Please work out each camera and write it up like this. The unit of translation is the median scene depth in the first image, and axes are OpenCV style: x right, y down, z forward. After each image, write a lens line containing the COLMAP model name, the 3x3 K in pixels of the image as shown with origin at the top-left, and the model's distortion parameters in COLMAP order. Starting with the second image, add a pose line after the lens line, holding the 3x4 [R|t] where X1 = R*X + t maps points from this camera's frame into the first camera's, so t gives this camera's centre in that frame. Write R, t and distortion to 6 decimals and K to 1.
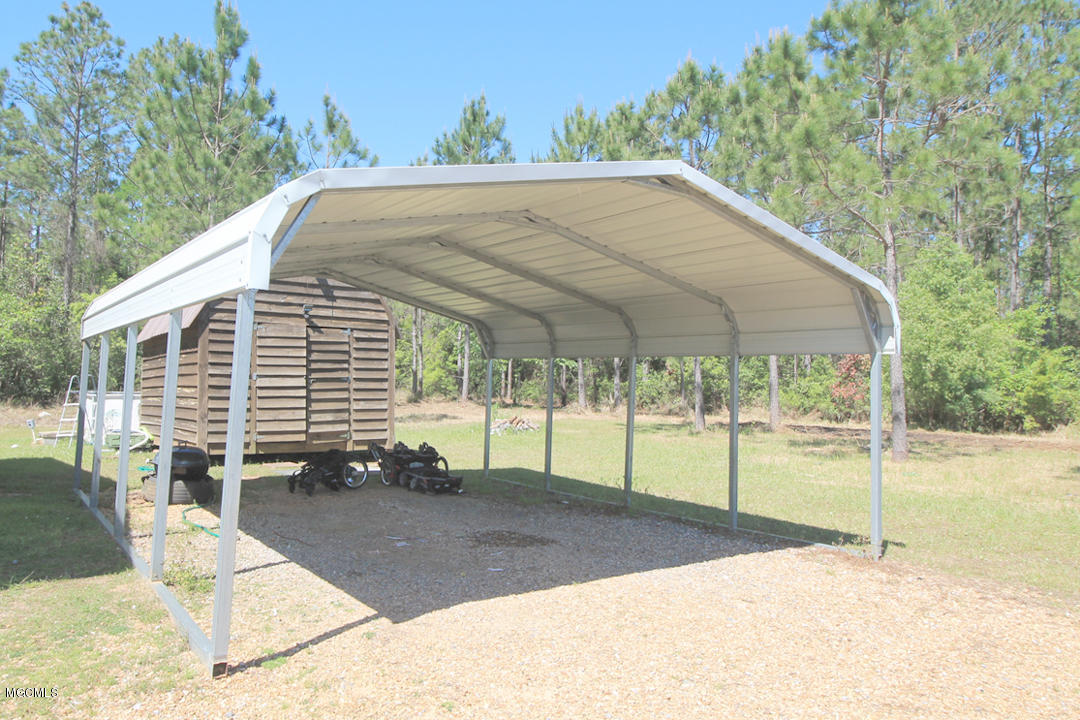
lens RADIAL K [[797.8, 0, 545.8], [0, 797.8, 333.6], [0, 0, 1]] dist [-0.000083, -0.002714]
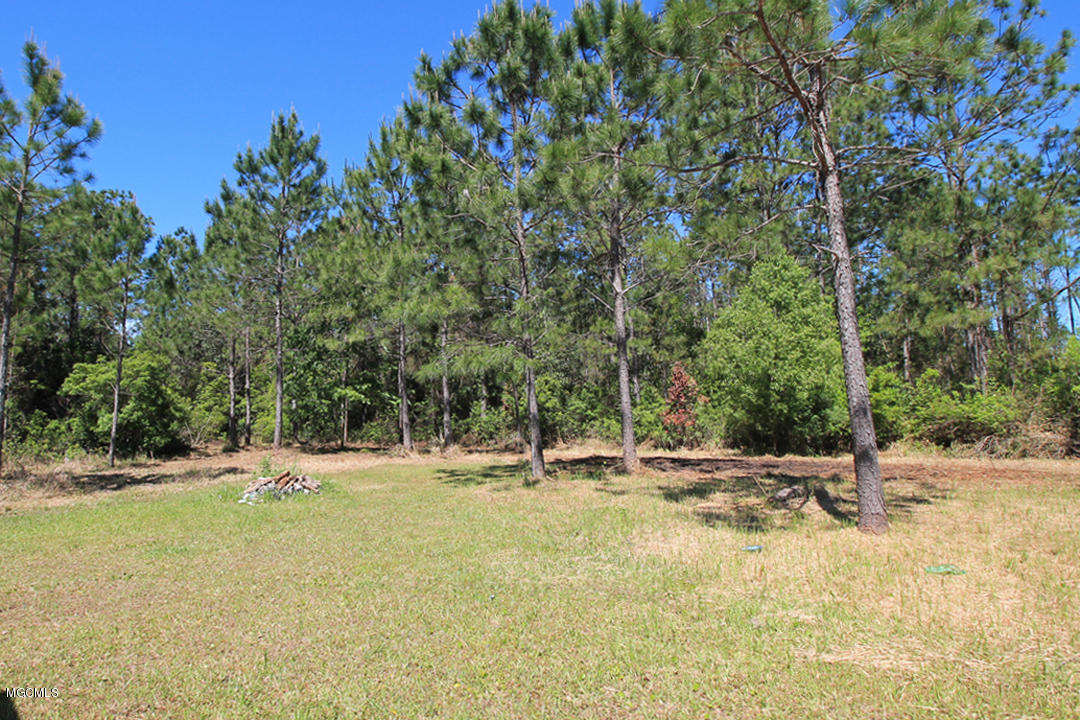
lens RADIAL K [[554.0, 0, 512.6], [0, 554.0, 311.3], [0, 0, 1]] dist [0.002399, -0.012887]
pose [[0.987495, -0.014010, 0.157026, 0.064617], [0.035045, 0.990630, -0.132002, 0.024560], [-0.153705, 0.135854, 0.978733, 0.341830]]
